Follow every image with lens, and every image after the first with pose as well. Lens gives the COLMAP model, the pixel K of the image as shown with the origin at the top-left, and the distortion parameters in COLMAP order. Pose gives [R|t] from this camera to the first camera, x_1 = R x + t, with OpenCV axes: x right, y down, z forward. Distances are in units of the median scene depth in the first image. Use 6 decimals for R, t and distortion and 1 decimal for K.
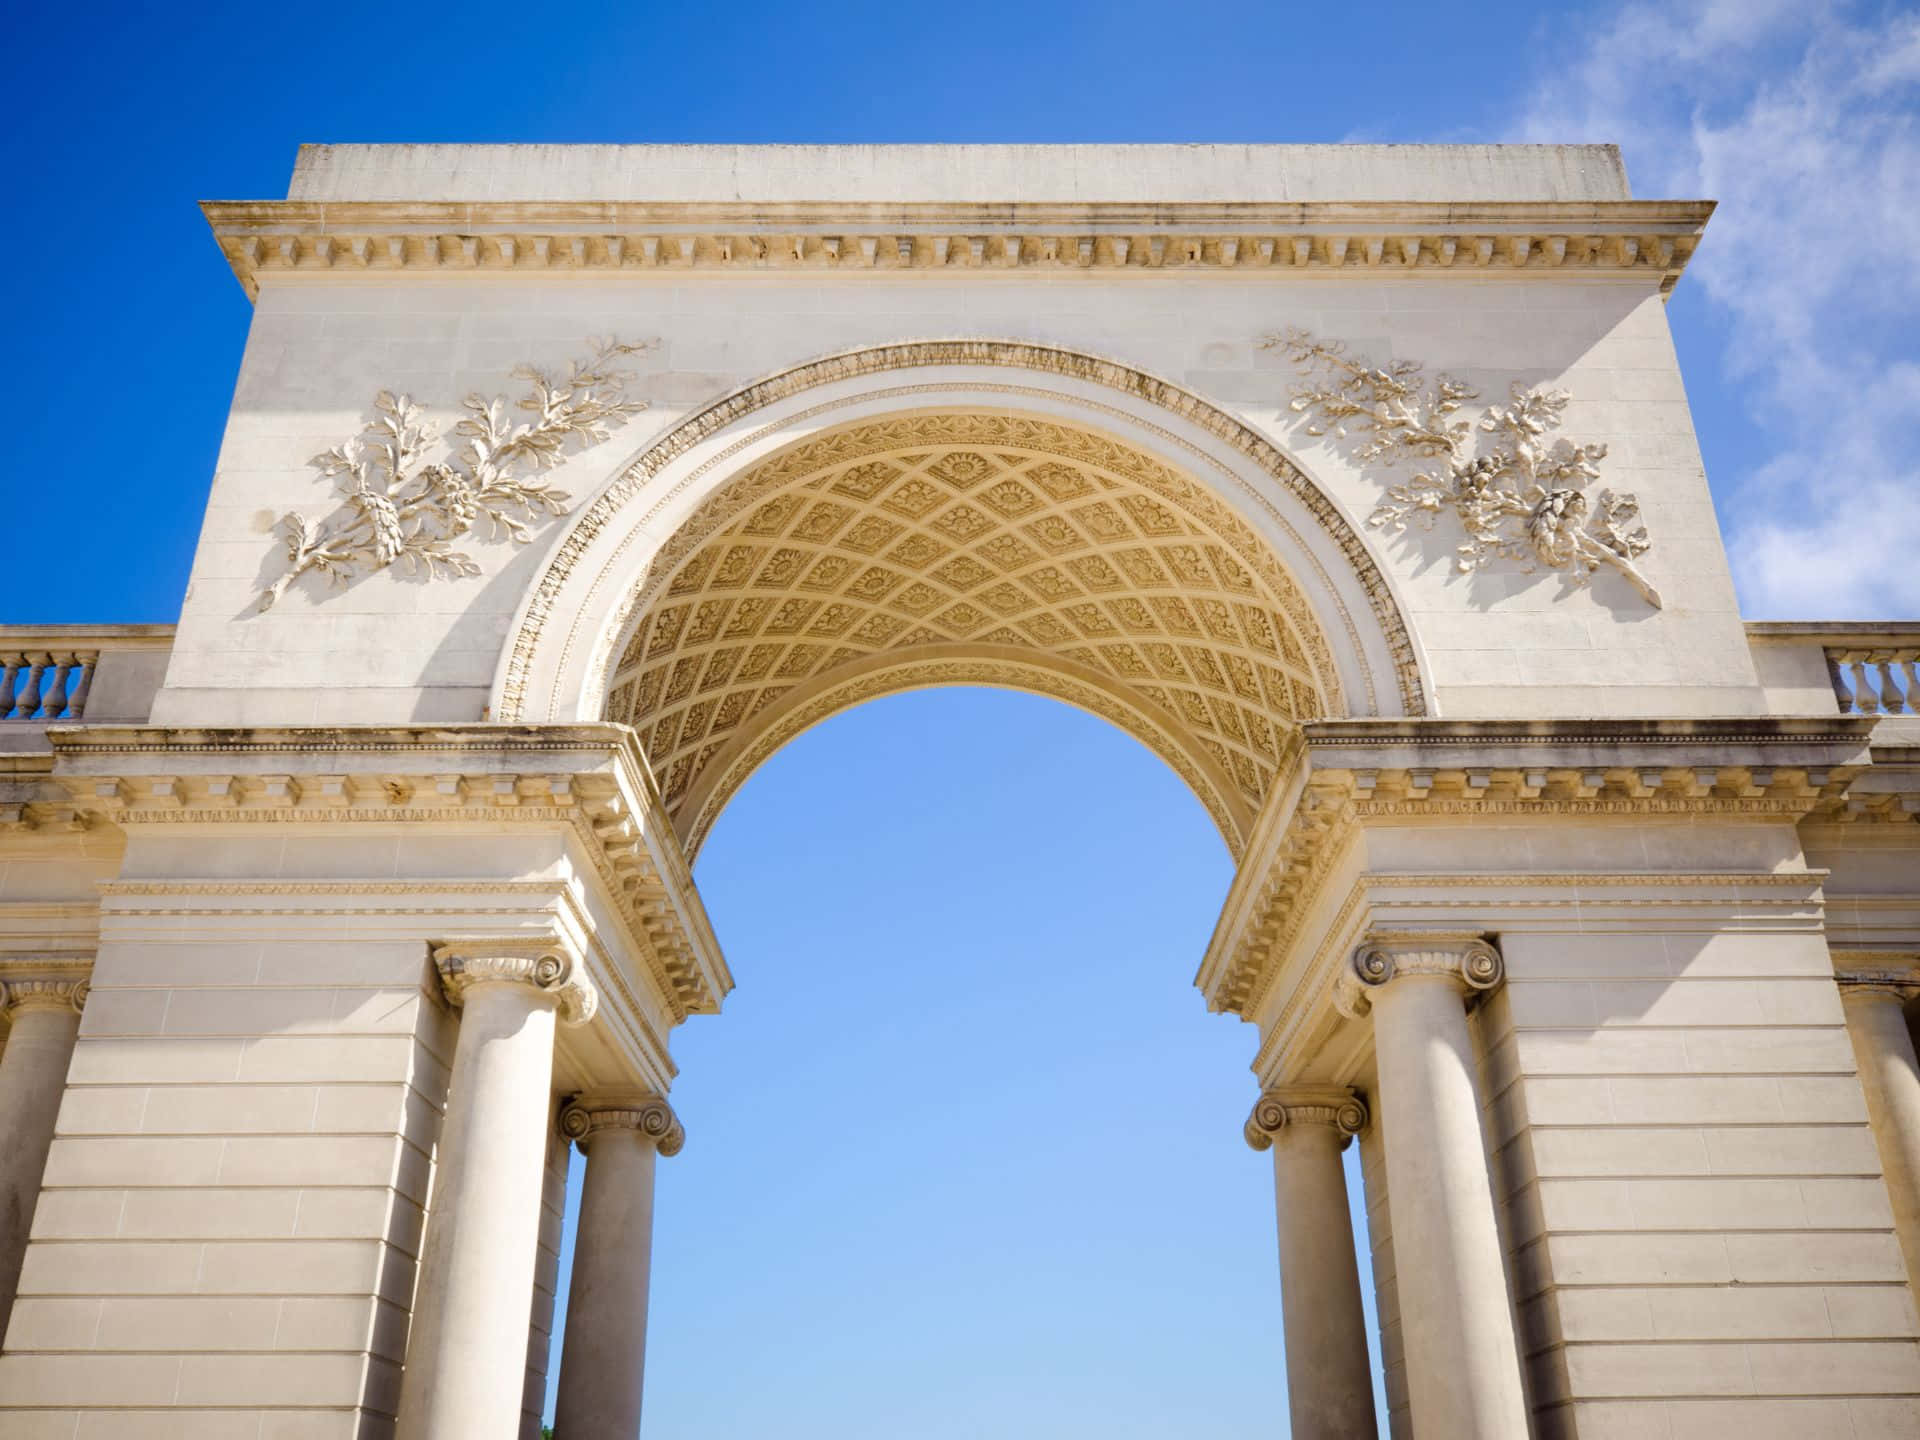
lens RADIAL K [[1609.0, 0, 970.3], [0, 1609.0, 724.6], [0, 0, 1]] dist [-0.003373, -0.001766]
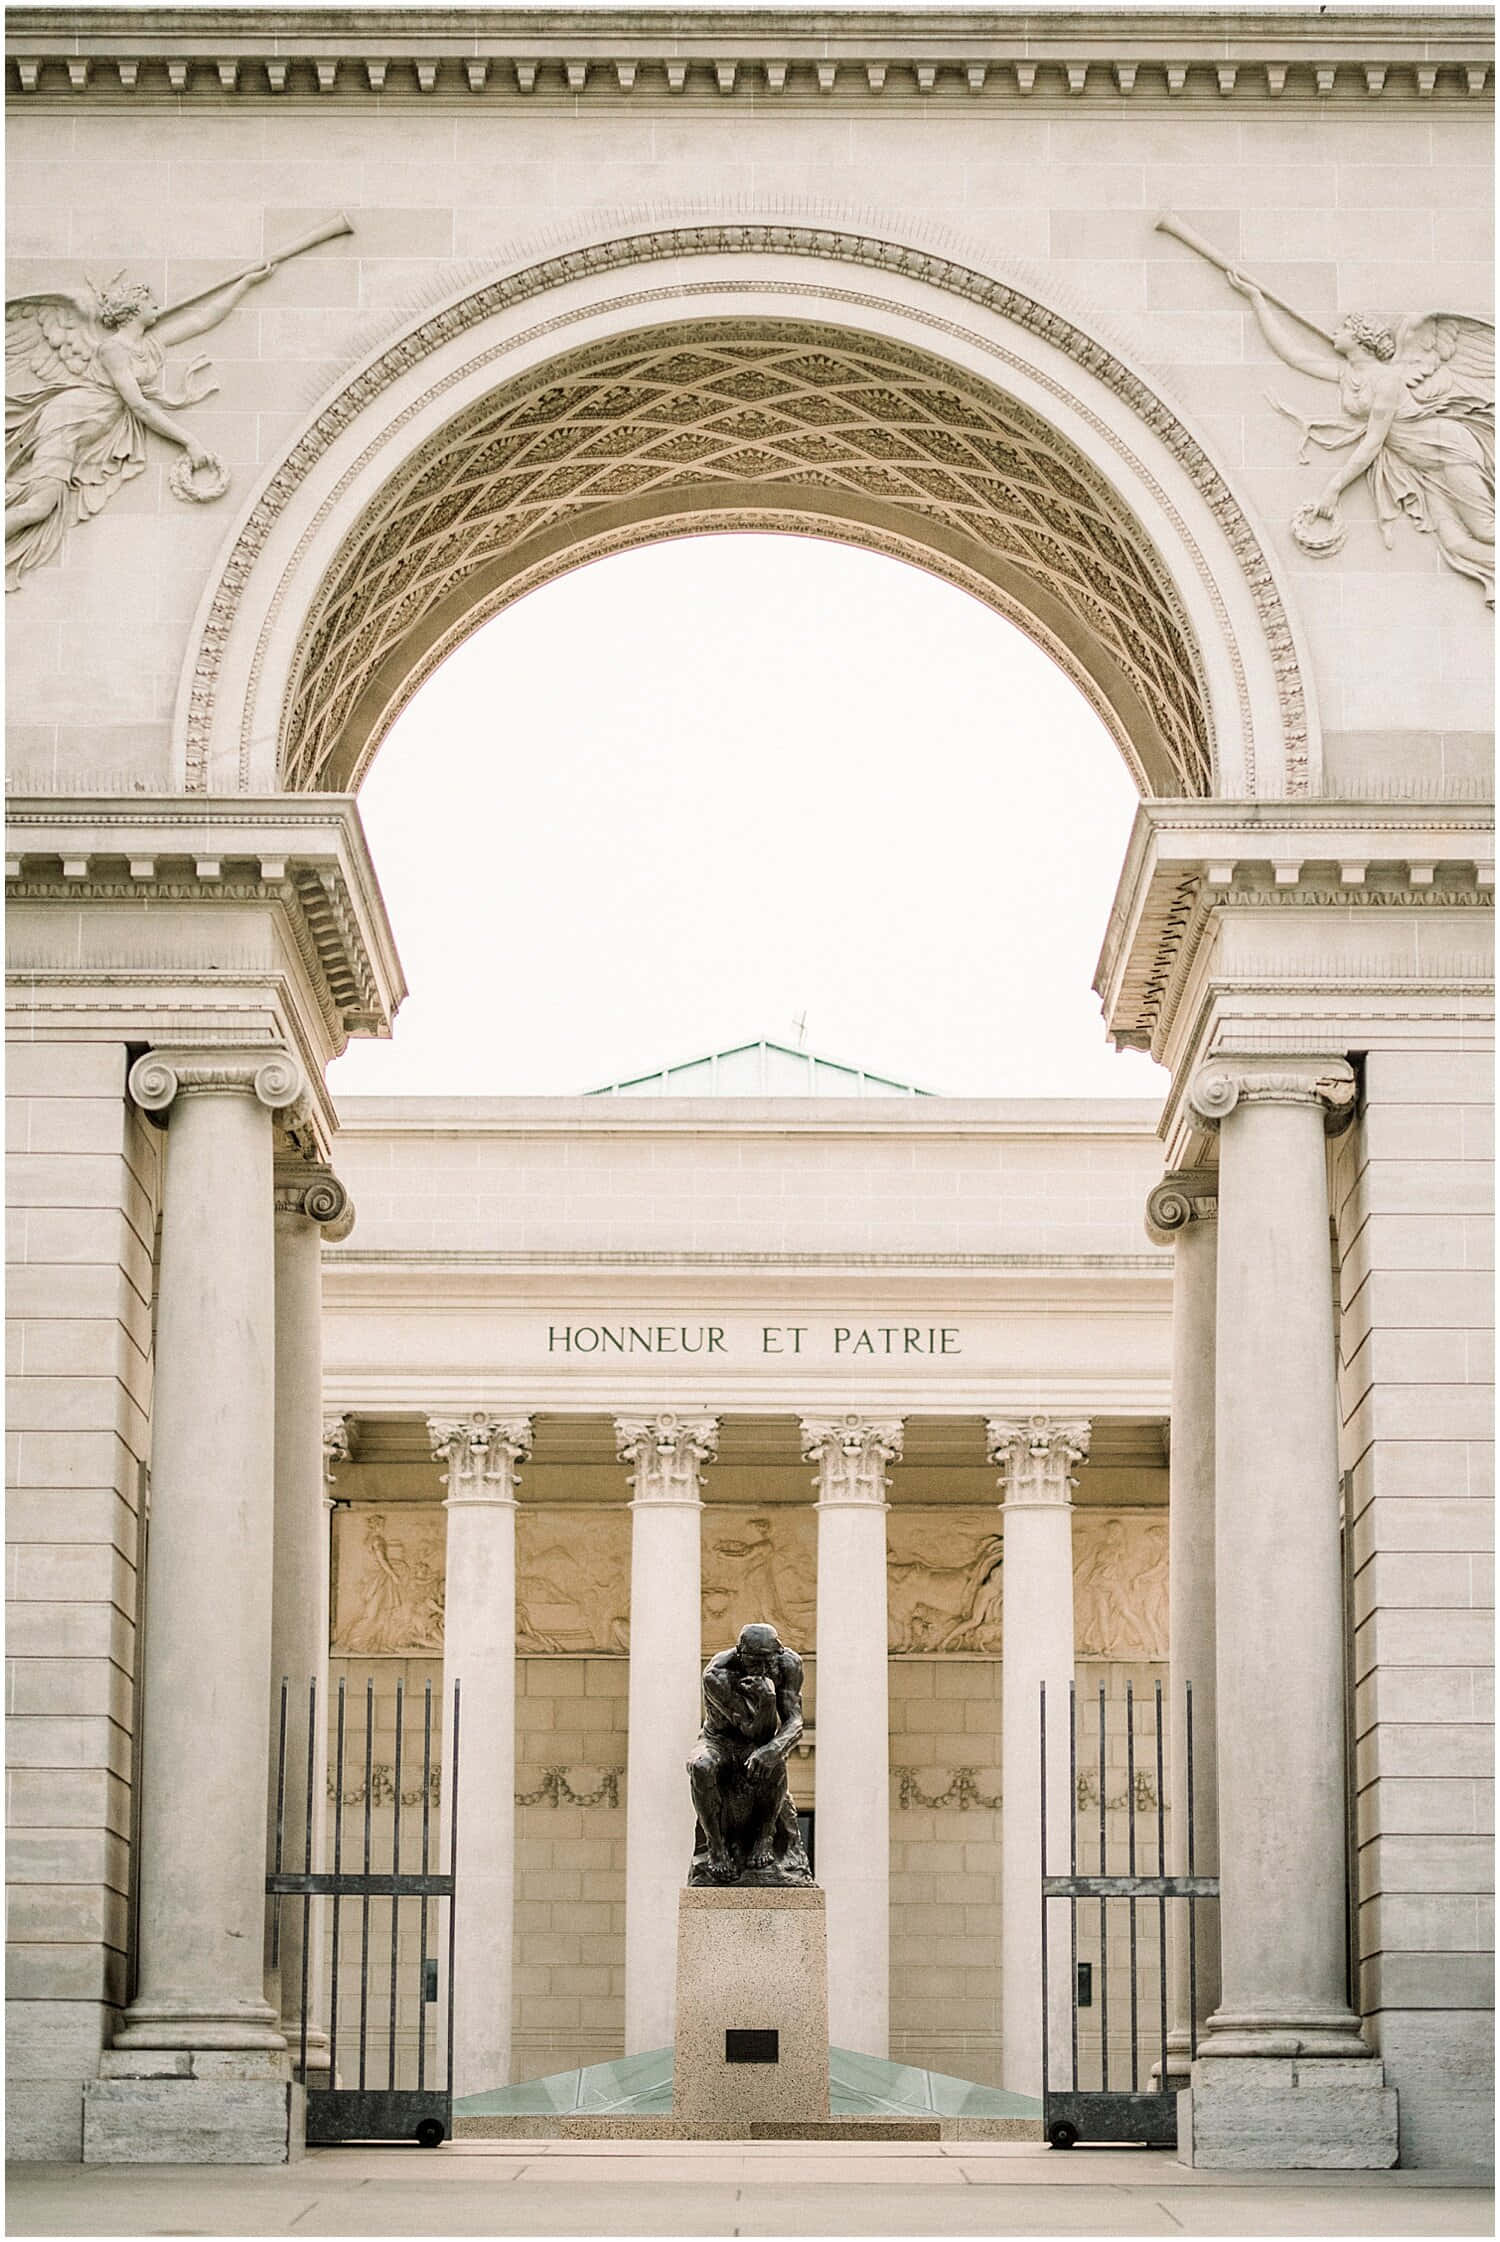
lens RADIAL K [[6417.1, 0, 750.0], [0, 6417.1, 1121.0], [0, 0, 1]] dist [0.156777, -0.214043]
pose [[0.999978, 0.005223, -0.004099, 0.007289], [-0.003803, 0.956652, 0.291209, -0.618797], [0.005443, -0.291187, 0.956651, -1.712000]]
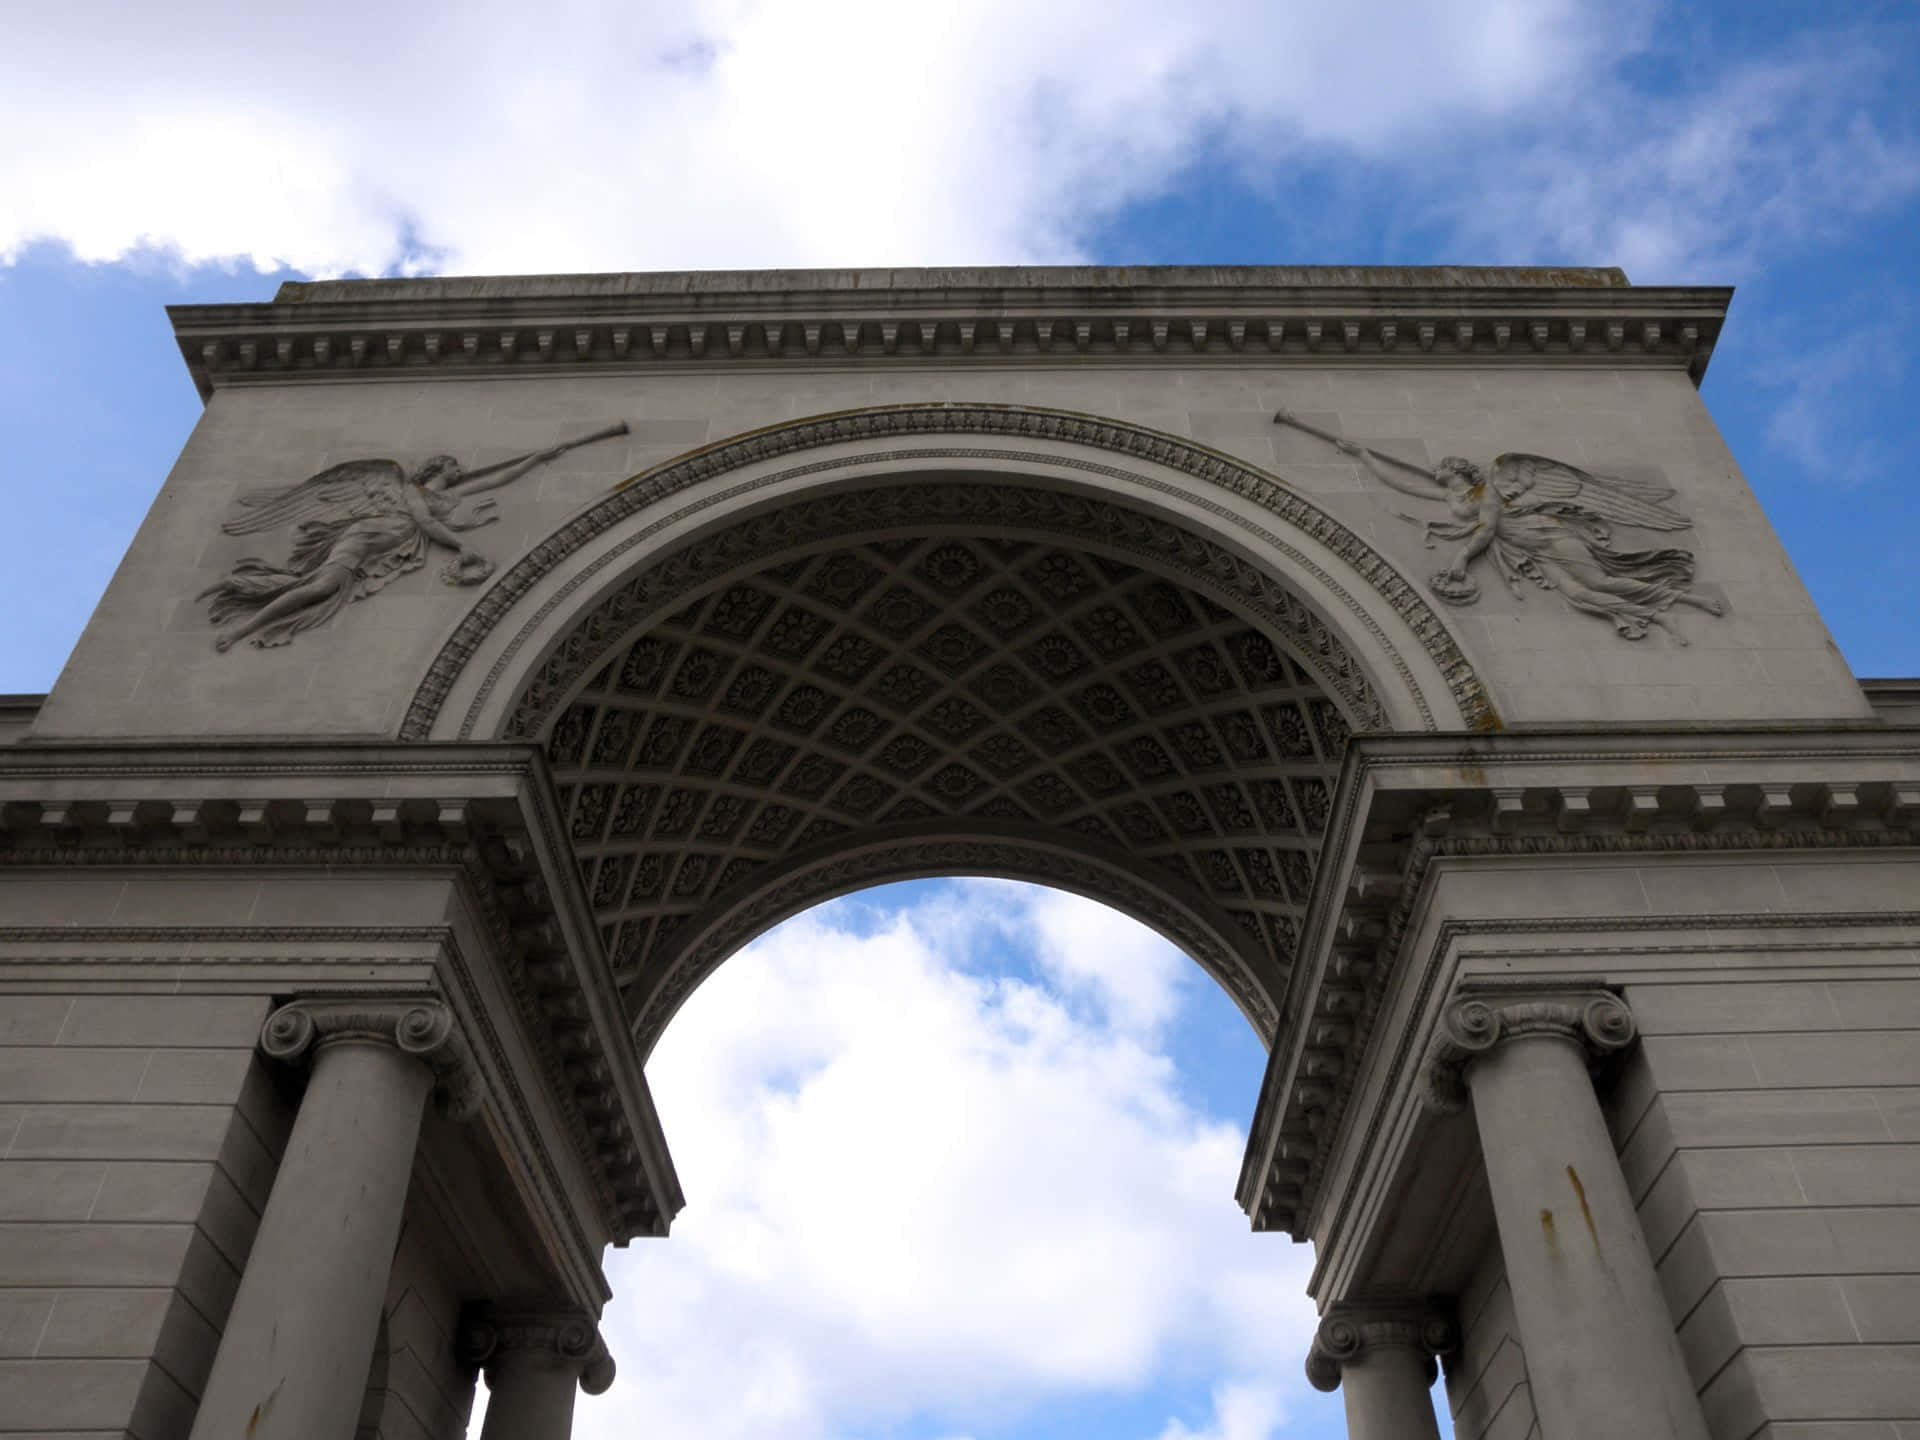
lens RADIAL K [[1524.9, 0, 968.9], [0, 1524.9, 801.3], [0, 0, 1]] dist [-0.138047, 0.137244]
pose [[0.999922, -0.011524, -0.004763, 0.006796], [0.009853, 0.964308, -0.264599, 0.173280], [0.007642, 0.264531, 0.964347, 0.195351]]
